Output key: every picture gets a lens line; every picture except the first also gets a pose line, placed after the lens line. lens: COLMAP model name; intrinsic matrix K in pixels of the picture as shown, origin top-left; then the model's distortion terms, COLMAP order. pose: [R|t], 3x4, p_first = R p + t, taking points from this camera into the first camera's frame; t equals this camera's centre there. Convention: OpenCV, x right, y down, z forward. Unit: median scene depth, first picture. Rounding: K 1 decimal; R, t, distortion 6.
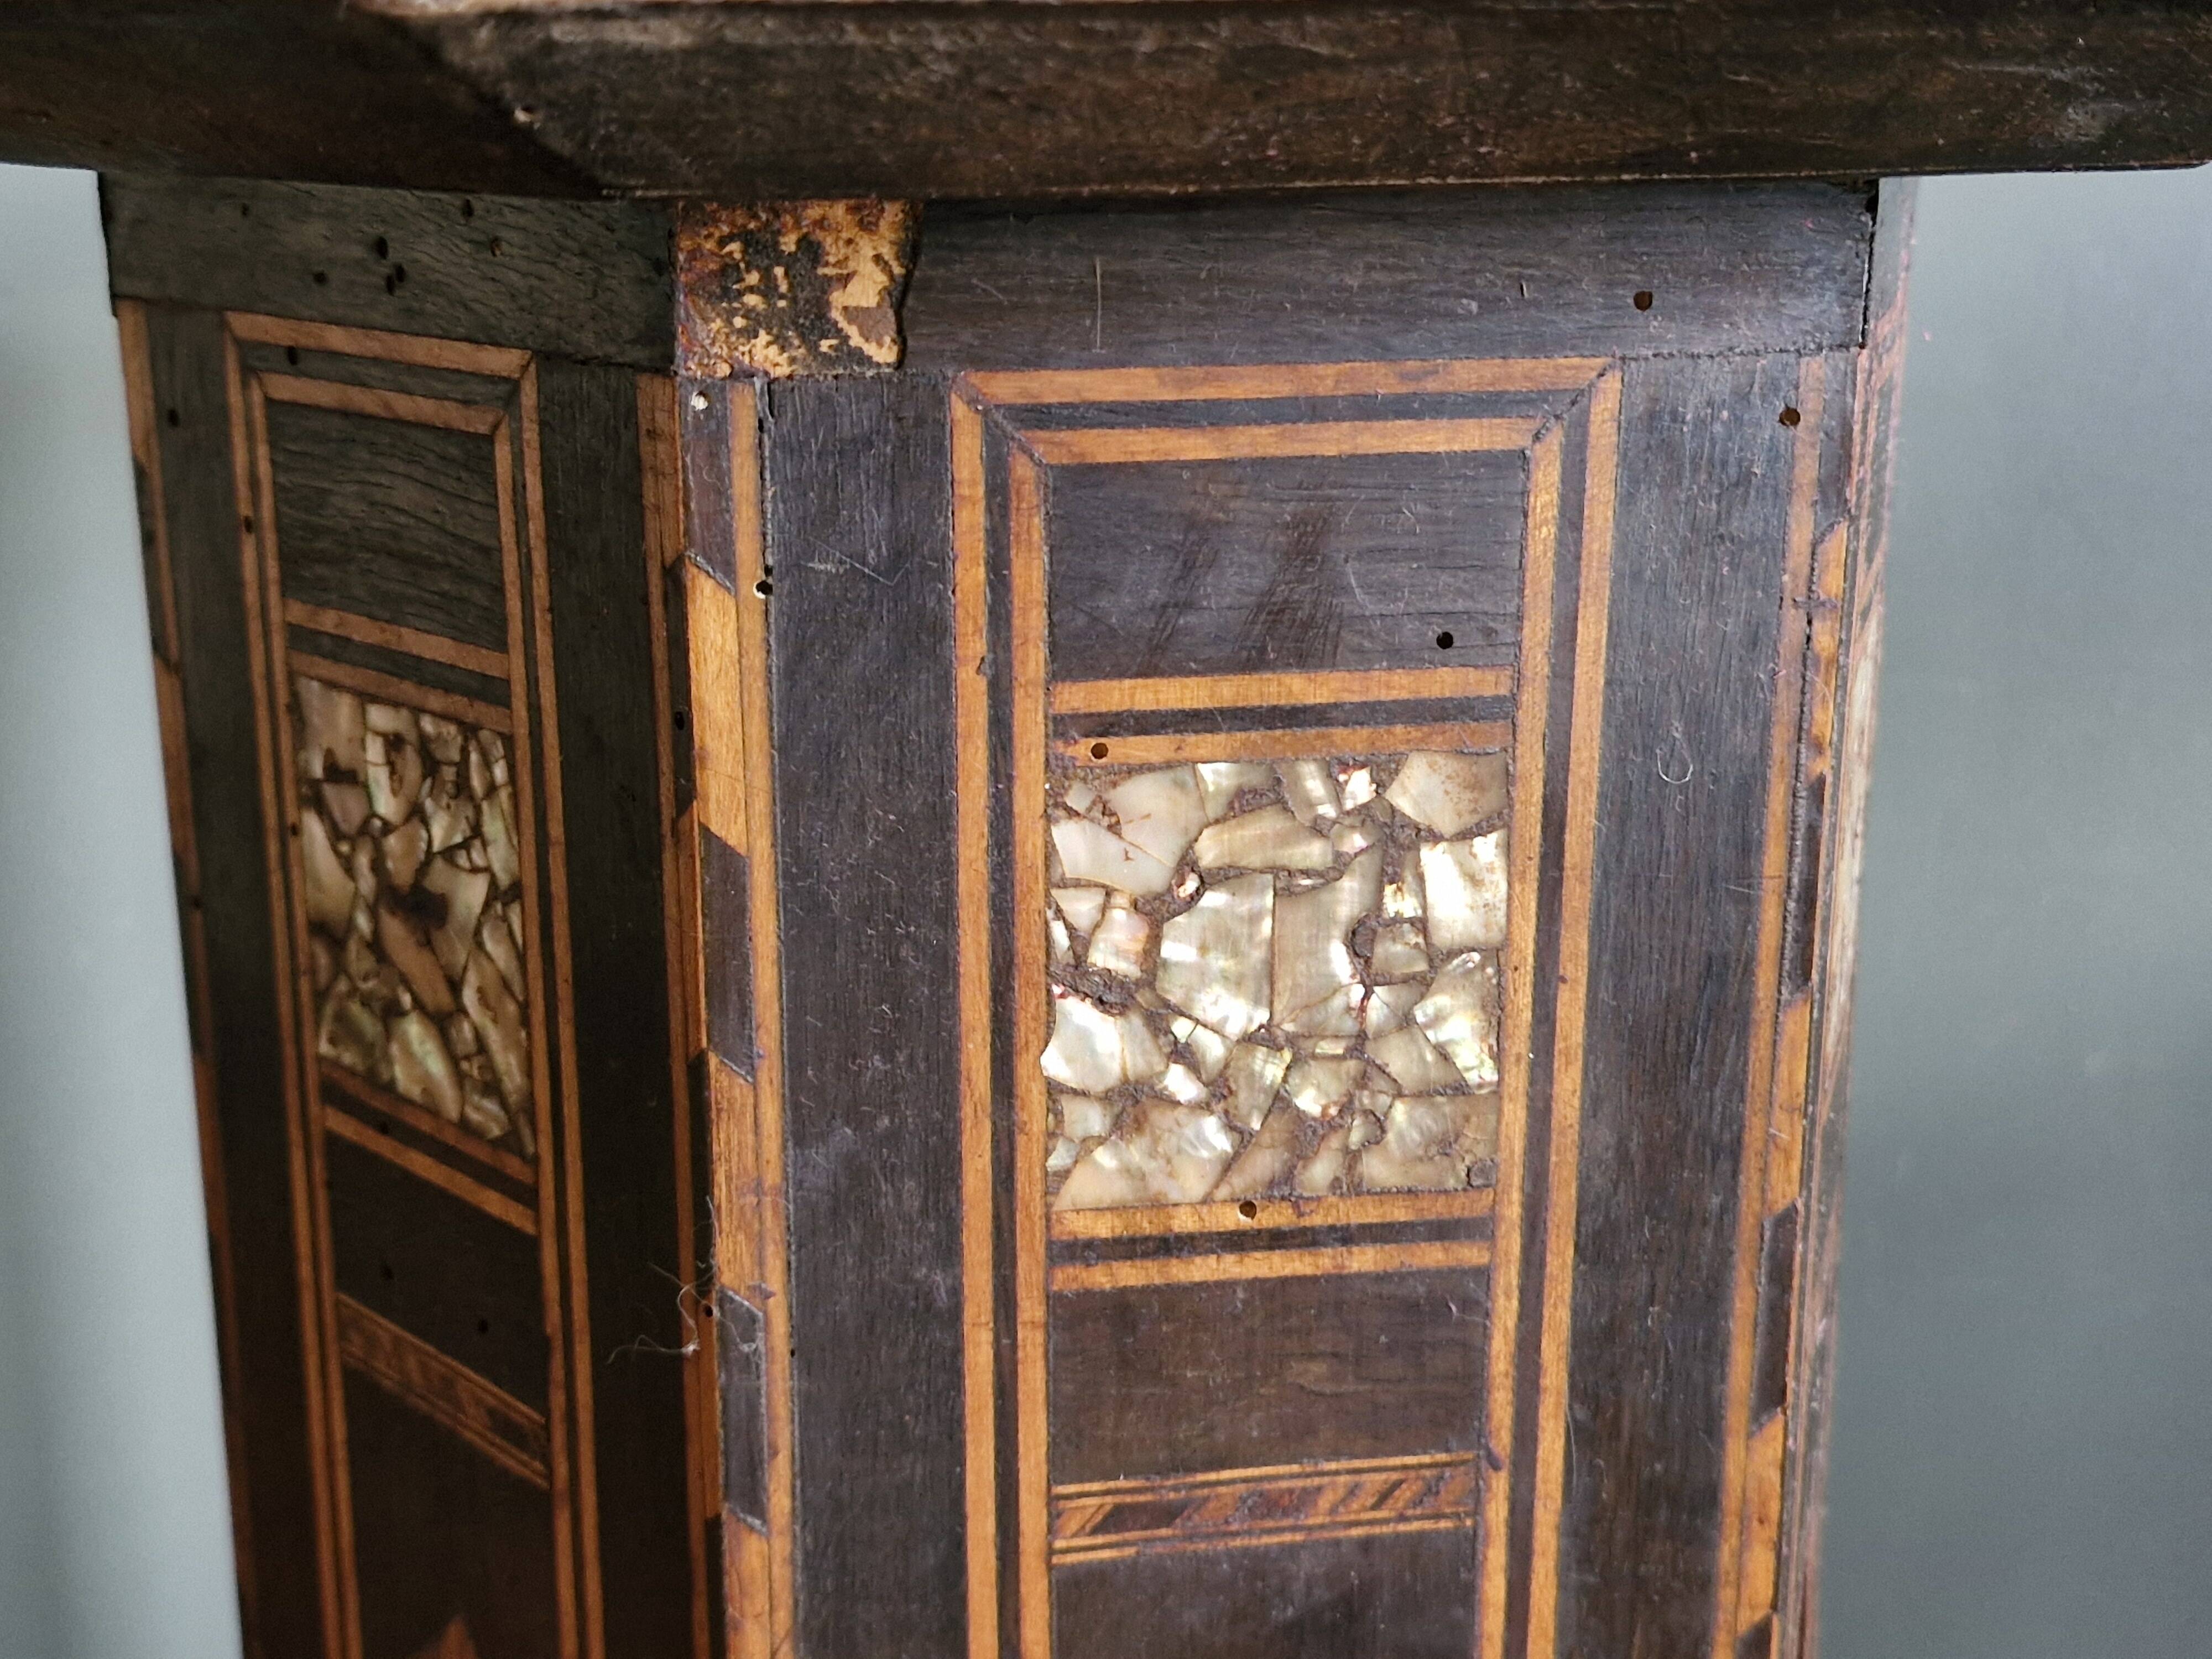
lens RADIAL K [[3016.0, 0, 1057.1], [0, 3016.0, 828.5], [0, 0, 1]] dist [0.080451, 0.000000]
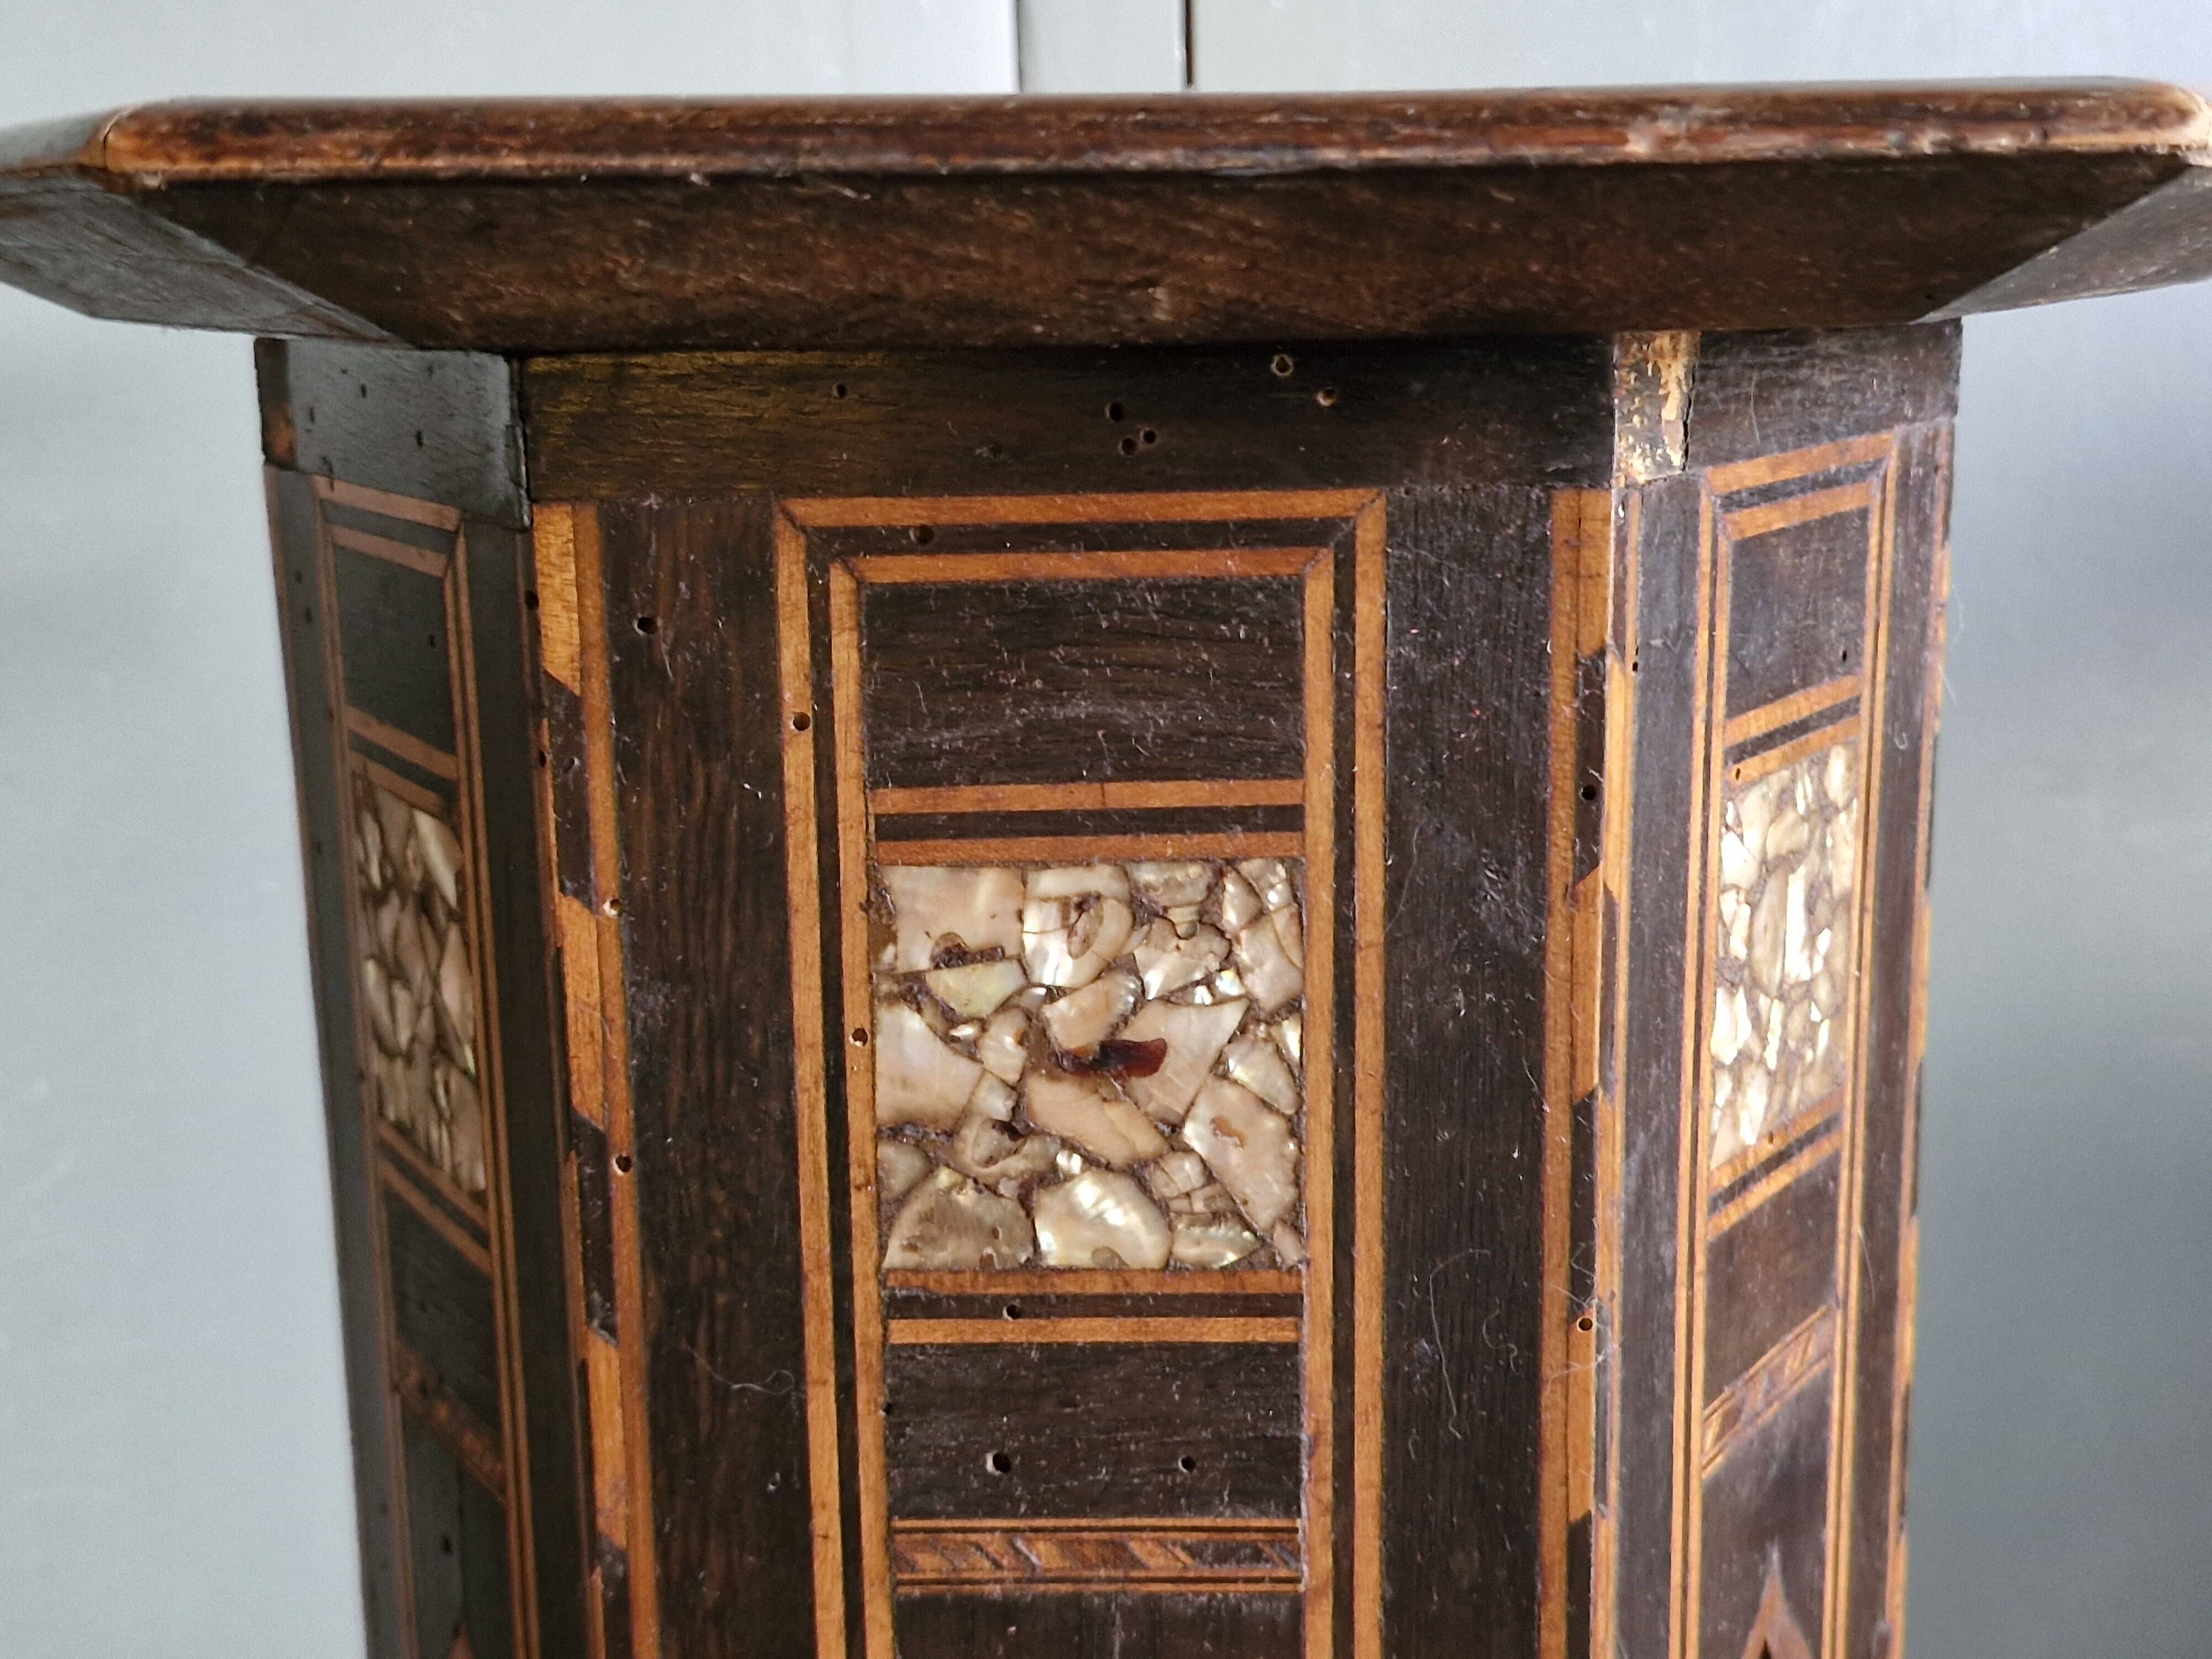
lens RADIAL K [[3016.0, 0, 1059.9], [0, 3016.0, 785.6], [0, 0, 1]] dist [0.080451, 0.000000]
pose [[0.691973, -0.144964, 0.707219, -0.967502], [0.200338, 0.979715, 0.004801, -0.076035], [-0.693569, 0.138361, 0.706978, 0.304977]]
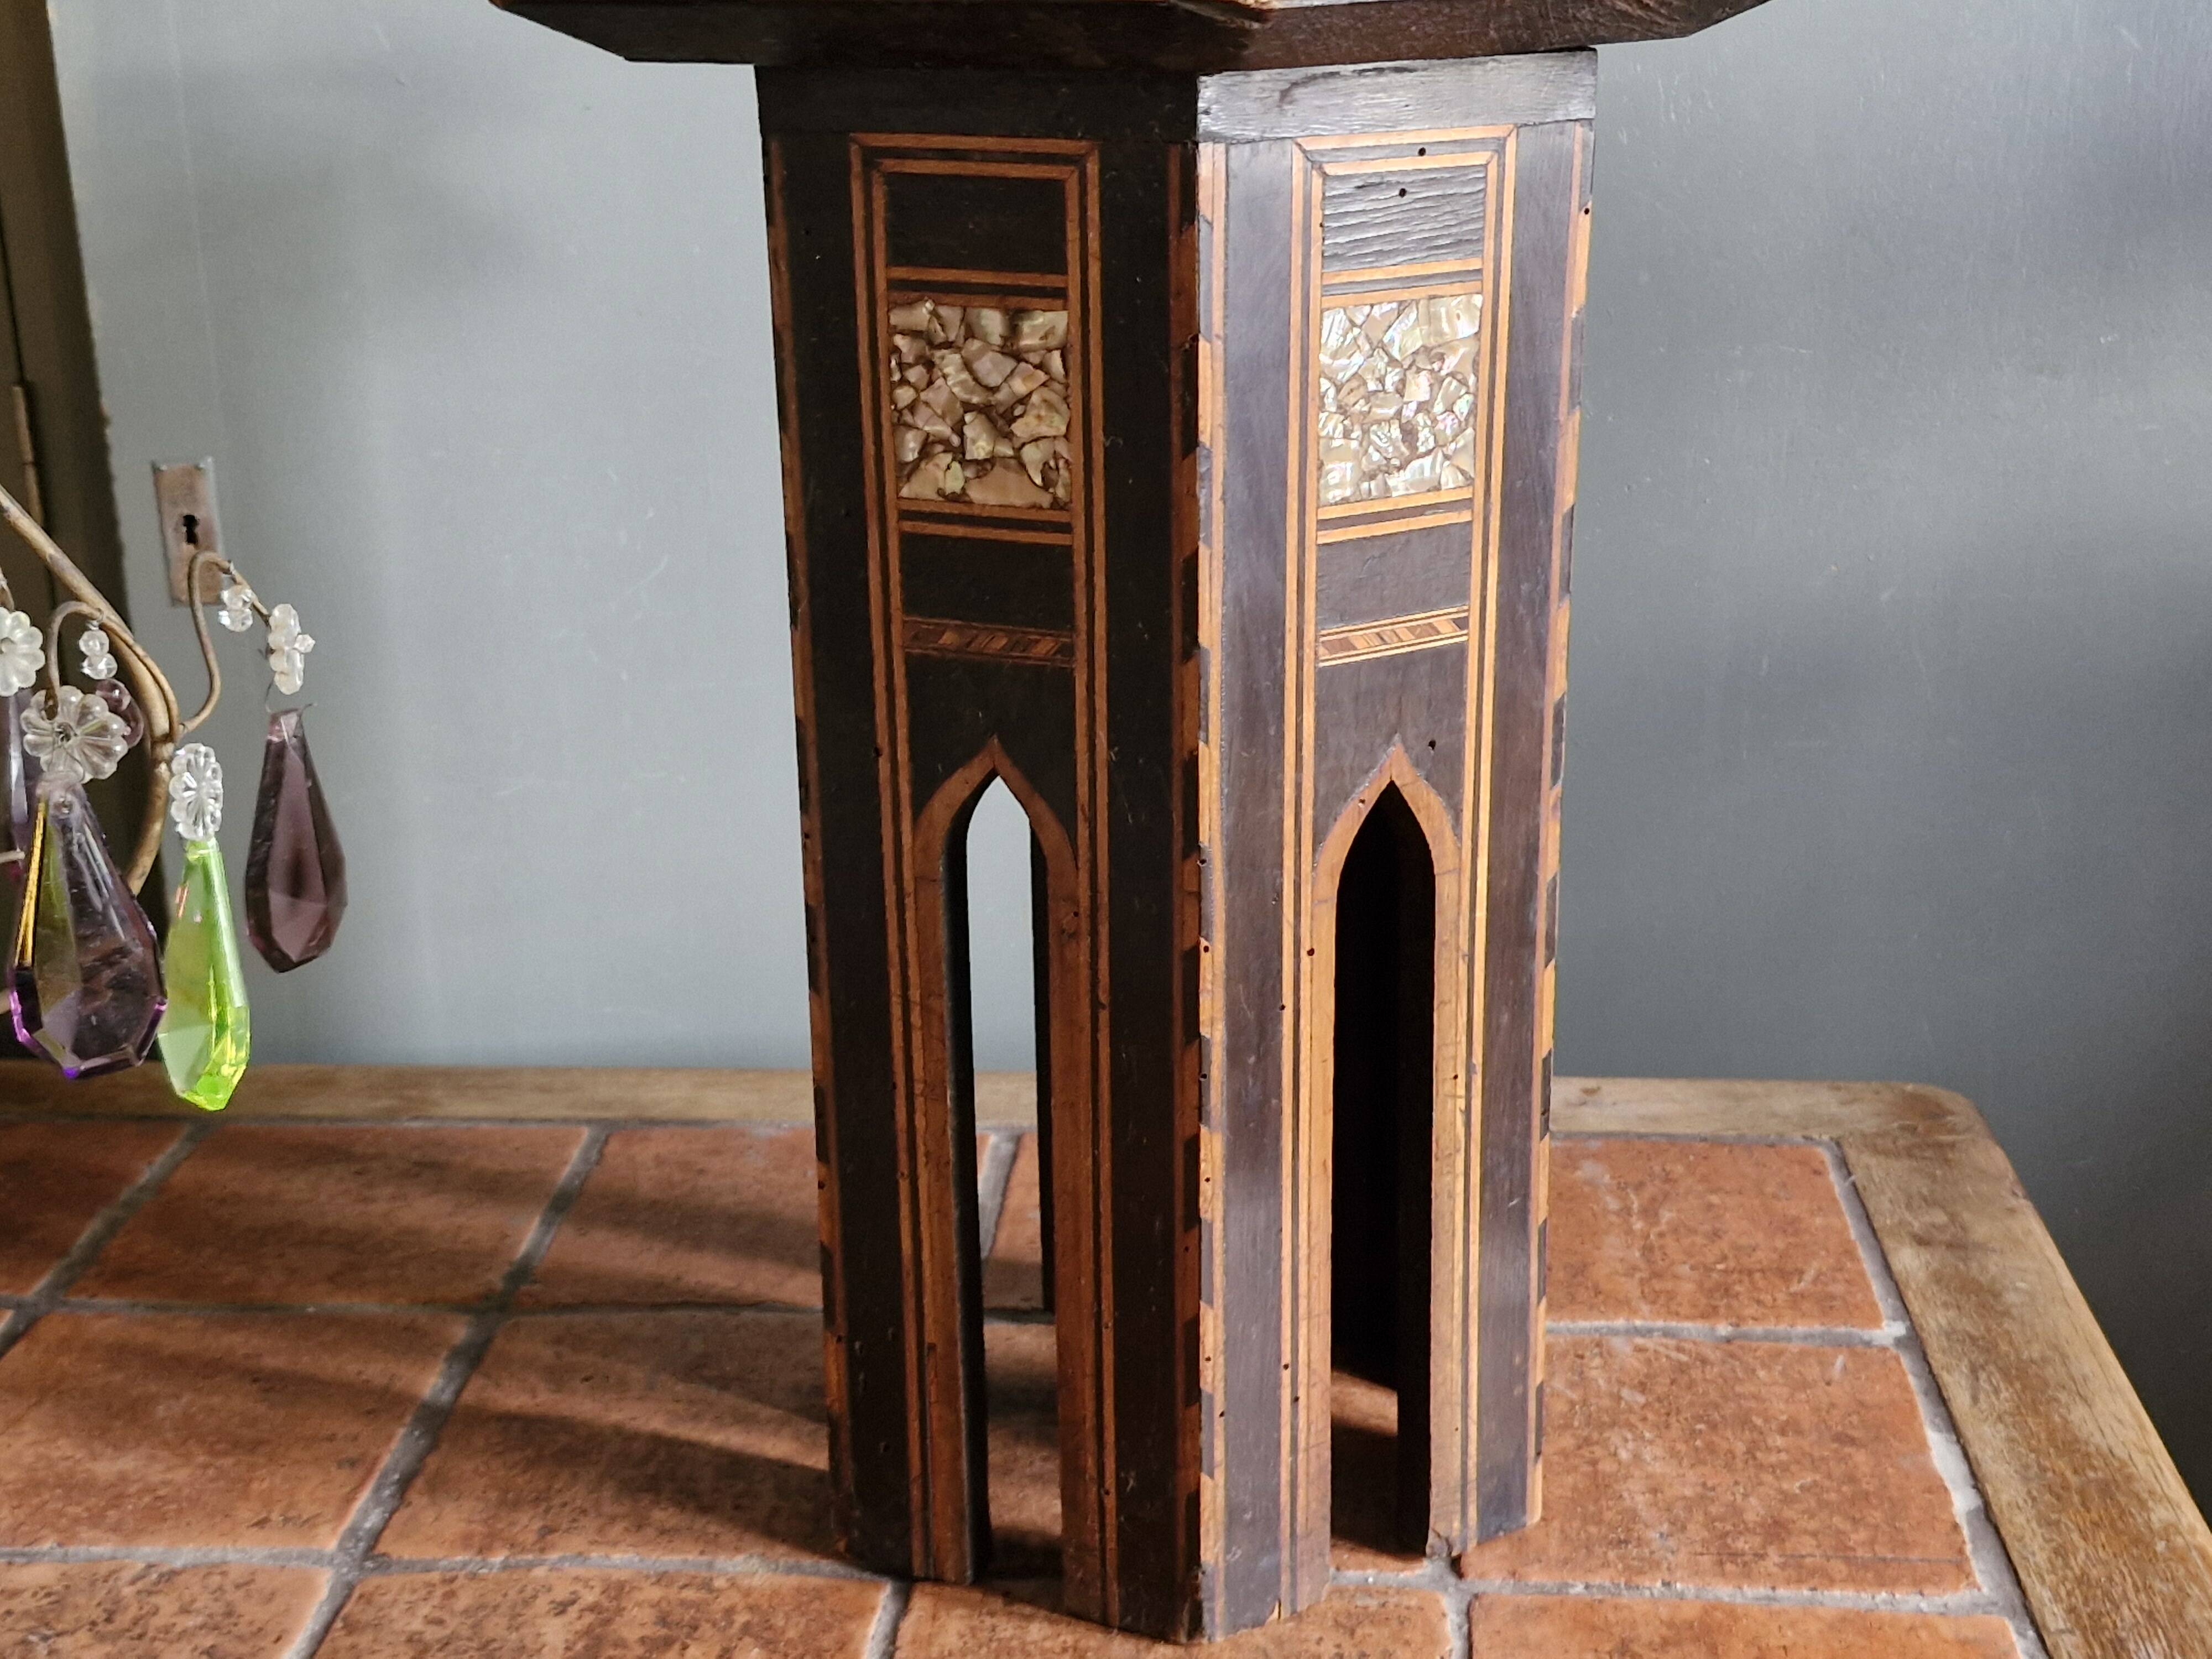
lens RADIAL K [[3016.0, 0, 1119.7], [0, 3016.0, 847.6], [0, 0, 1]] dist [0.080451, 0.000000]
pose [[0.998725, -0.018953, 0.046778, -0.337866], [0.015967, 0.997860, 0.063411, 0.257870], [-0.047880, -0.062583, 0.996891, -1.421181]]
